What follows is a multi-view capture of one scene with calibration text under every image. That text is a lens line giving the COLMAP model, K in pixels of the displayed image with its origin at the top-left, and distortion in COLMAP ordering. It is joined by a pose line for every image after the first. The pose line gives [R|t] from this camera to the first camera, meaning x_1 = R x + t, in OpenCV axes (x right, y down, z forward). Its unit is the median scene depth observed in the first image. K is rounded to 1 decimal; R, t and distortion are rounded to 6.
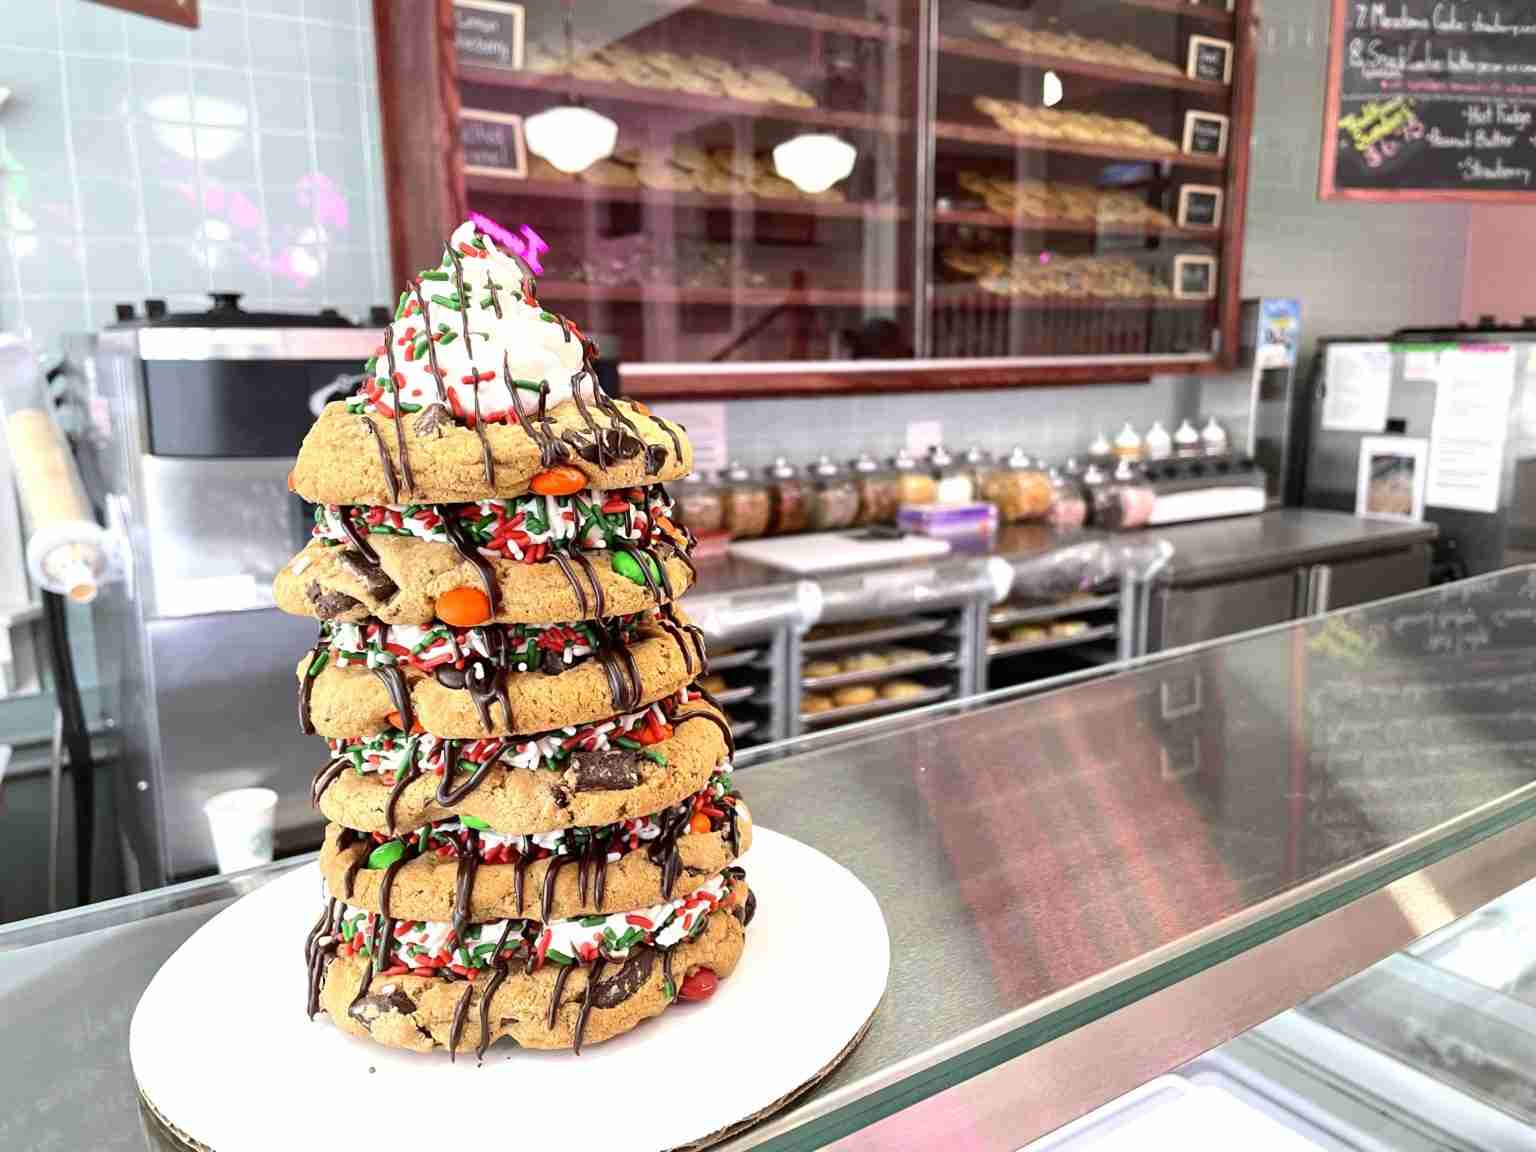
lens RADIAL K [[1189.5, 0, 761.6], [0, 1189.5, 584.0], [0, 0, 1]] dist [0.008600, -0.039587]
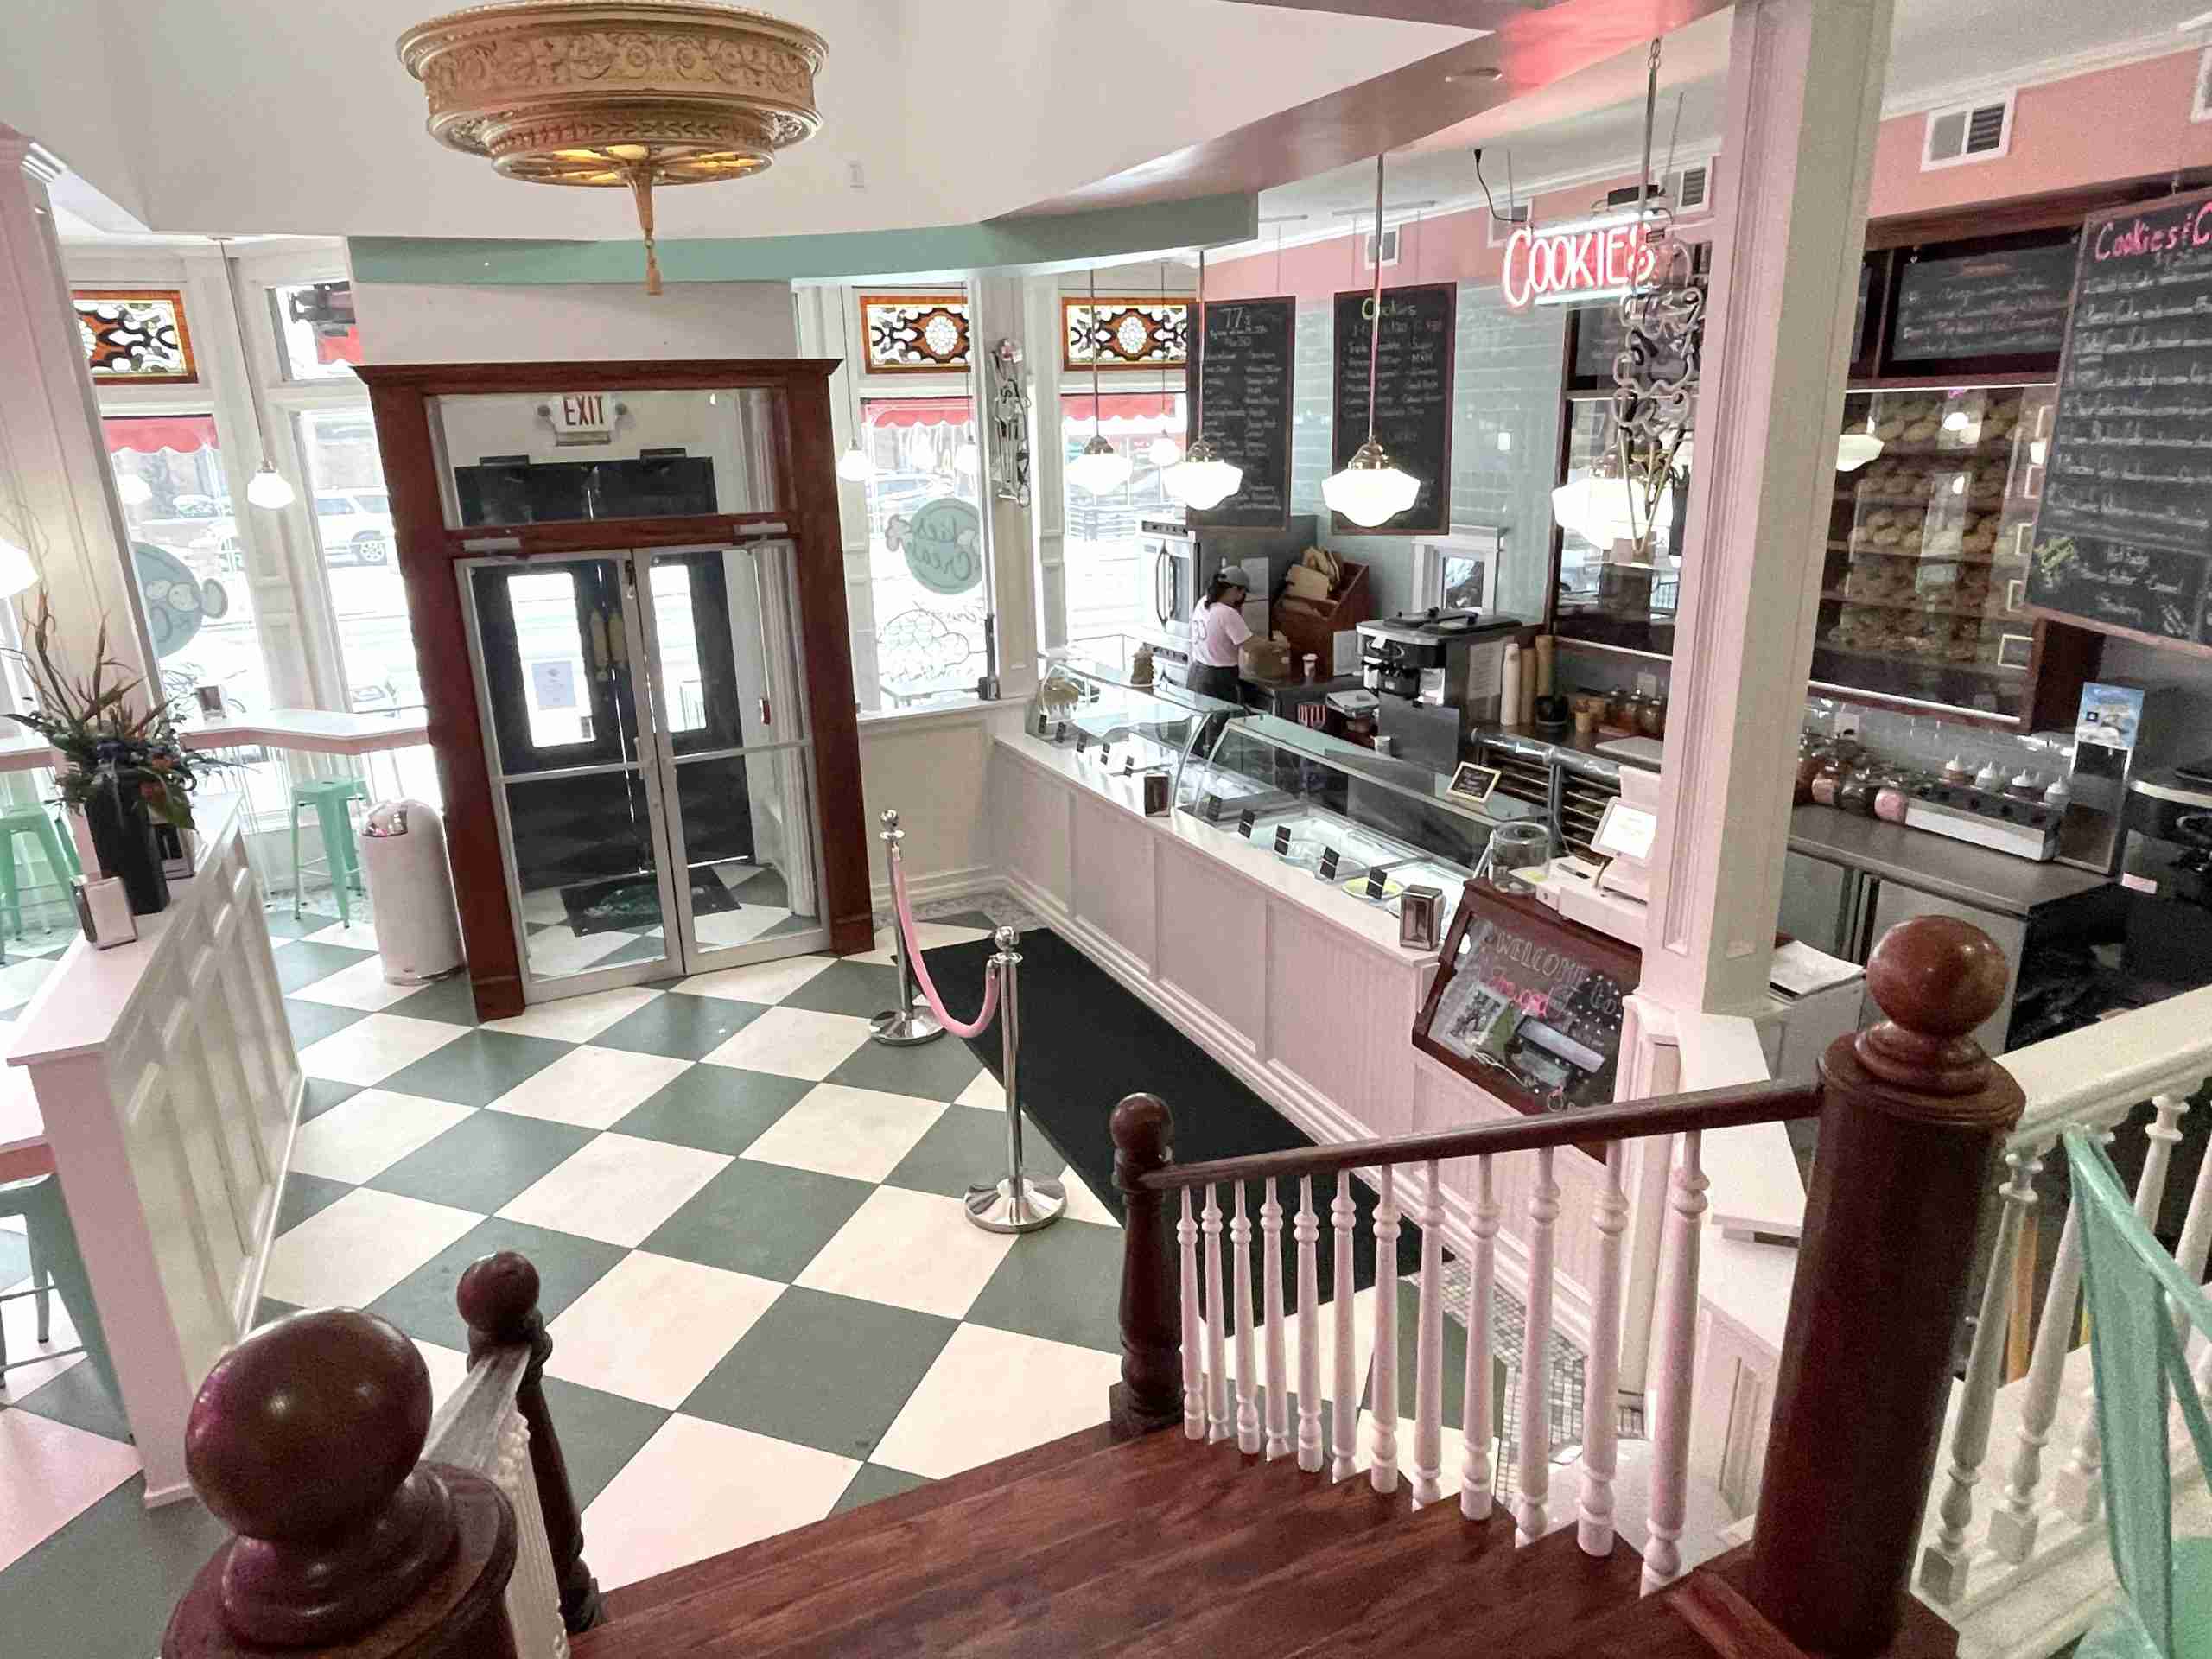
lens RADIAL K [[1340.0, 0, 1077.6], [0, 1340.0, 840.3], [0, 0, 1]] dist [-0.003748, -0.001623]
pose [[-0.146186, 0.314064, -0.938080, 1.981981], [-0.156336, 0.929016, 0.335392, -0.415206], [0.976826, 0.195685, -0.086710, 0.224520]]
